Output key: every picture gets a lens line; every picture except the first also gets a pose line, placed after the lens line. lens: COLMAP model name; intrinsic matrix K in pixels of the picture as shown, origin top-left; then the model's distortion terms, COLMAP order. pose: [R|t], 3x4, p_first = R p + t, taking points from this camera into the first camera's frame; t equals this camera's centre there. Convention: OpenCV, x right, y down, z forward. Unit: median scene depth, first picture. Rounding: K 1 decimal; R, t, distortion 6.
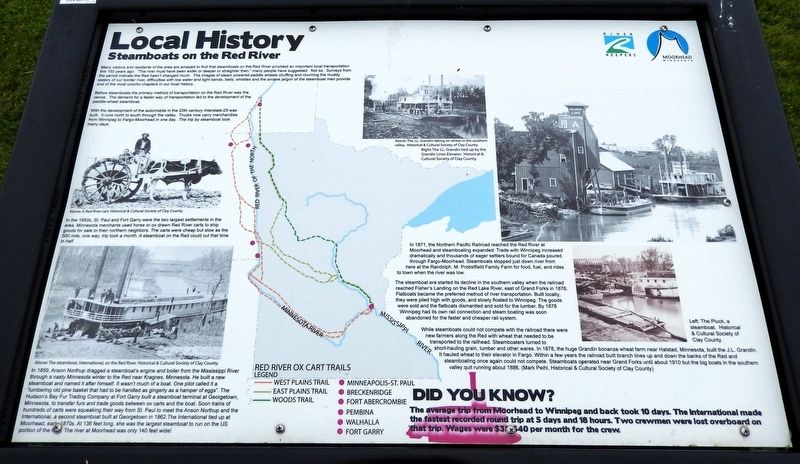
lens RADIAL K [[582.7, 0, 401.6], [0, 582.7, 231.8], [0, 0, 1]] dist [-0.012512, -0.005517]
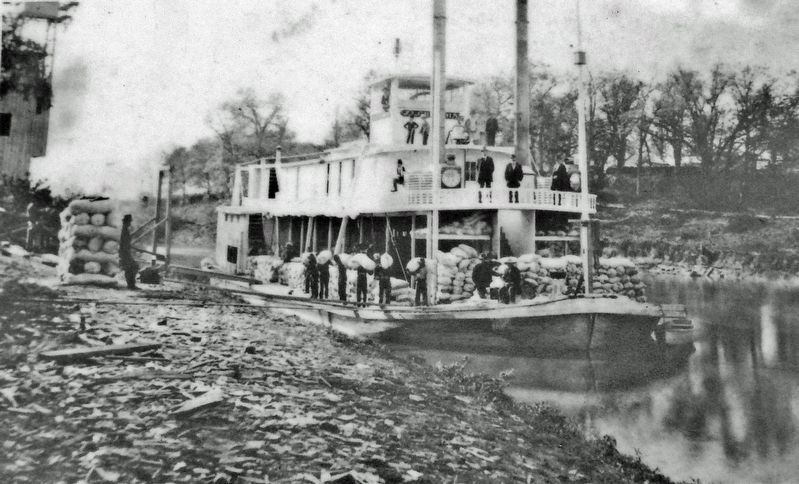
lens RADIAL K [[570.9, 0, 399.8], [0, 570.9, 242.0], [0, 0, 1]] dist [-0.004438, -0.001385]
pose [[0.999897, -0.014323, 0.000985, 0.040561], [0.013536, 0.963409, 0.267694, -0.269885], [-0.004783, -0.267653, 0.963504, 0.918112]]
